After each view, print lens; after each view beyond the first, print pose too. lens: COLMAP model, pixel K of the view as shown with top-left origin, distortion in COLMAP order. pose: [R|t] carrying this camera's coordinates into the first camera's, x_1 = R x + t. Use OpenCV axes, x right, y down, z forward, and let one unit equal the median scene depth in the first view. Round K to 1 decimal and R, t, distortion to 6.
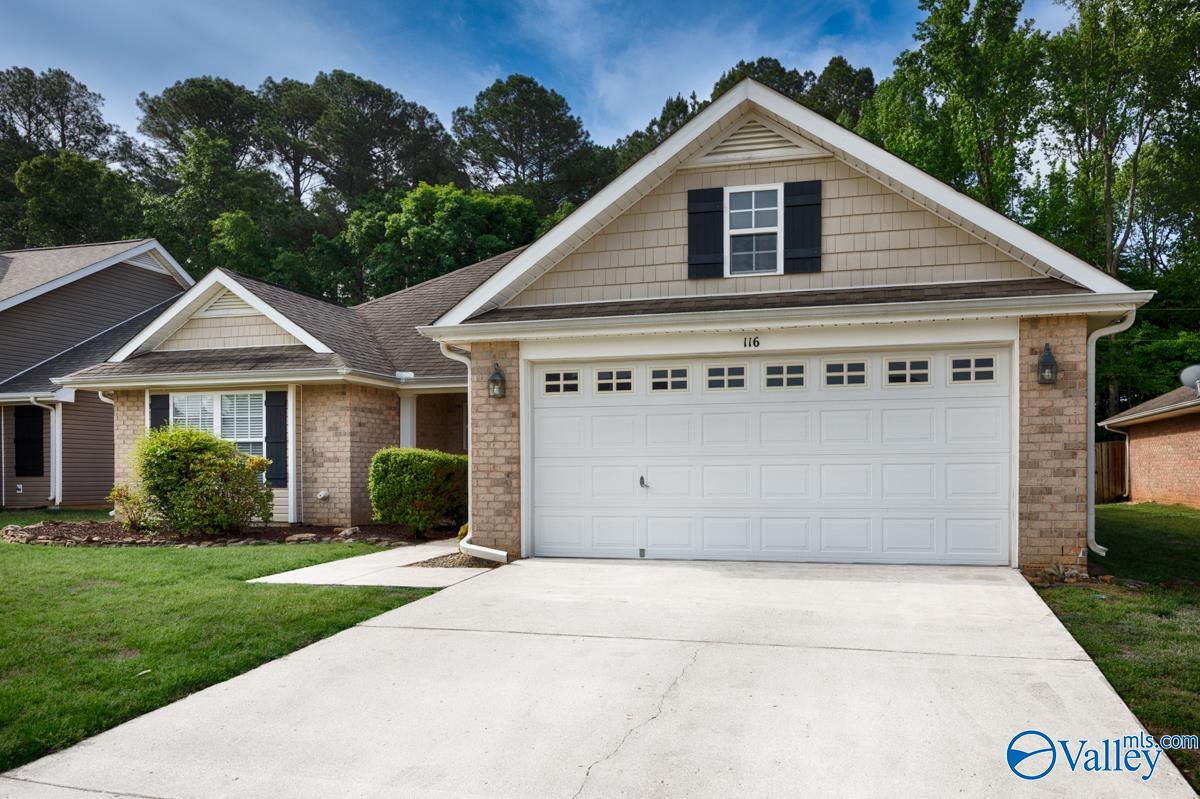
lens RADIAL K [[907.0, 0, 622.3], [0, 907.0, 513.4], [0, 0, 1]] dist [-0.012164, 0.013538]
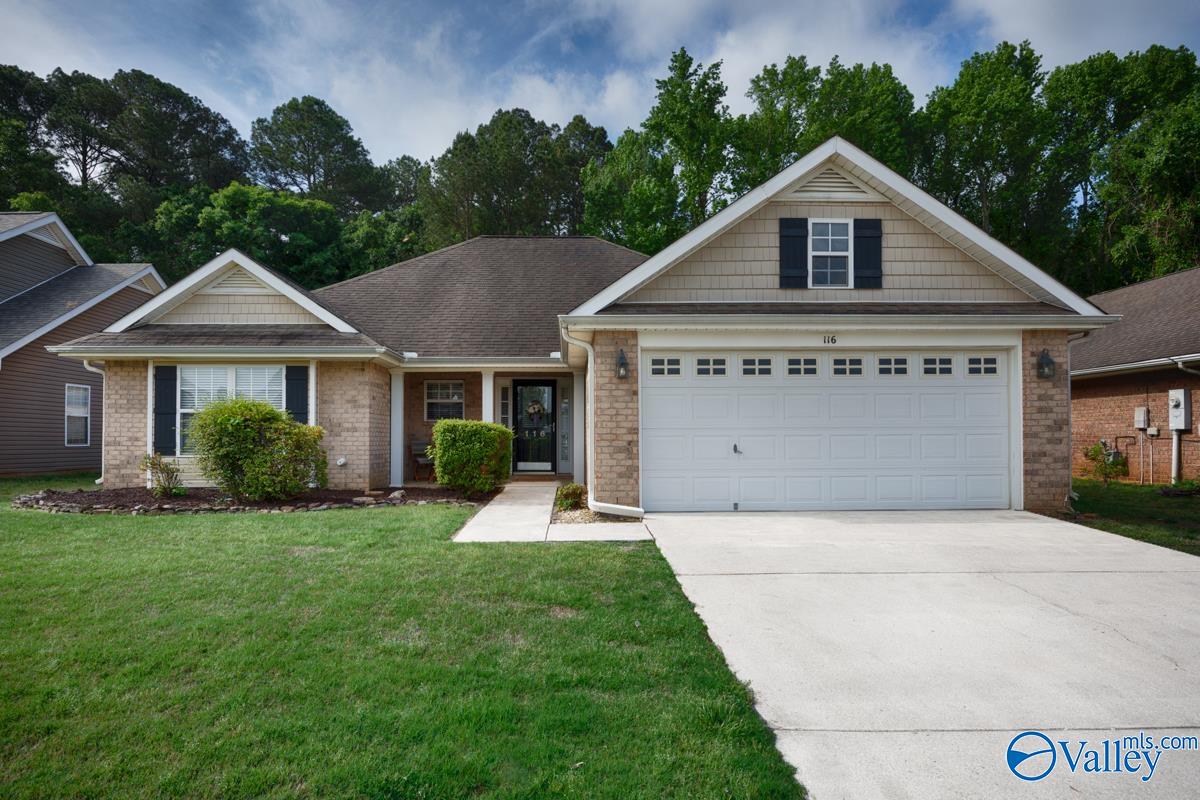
lens RADIAL K [[741.9, 0, 572.1], [0, 741.9, 458.8], [0, 0, 1]] dist [-0.000757, -0.002850]
pose [[0.959158, -0.006428, 0.282799, -0.469109], [0.012687, 0.999713, -0.020308, -0.003374], [-0.282587, 0.023066, 0.958964, 0.092089]]
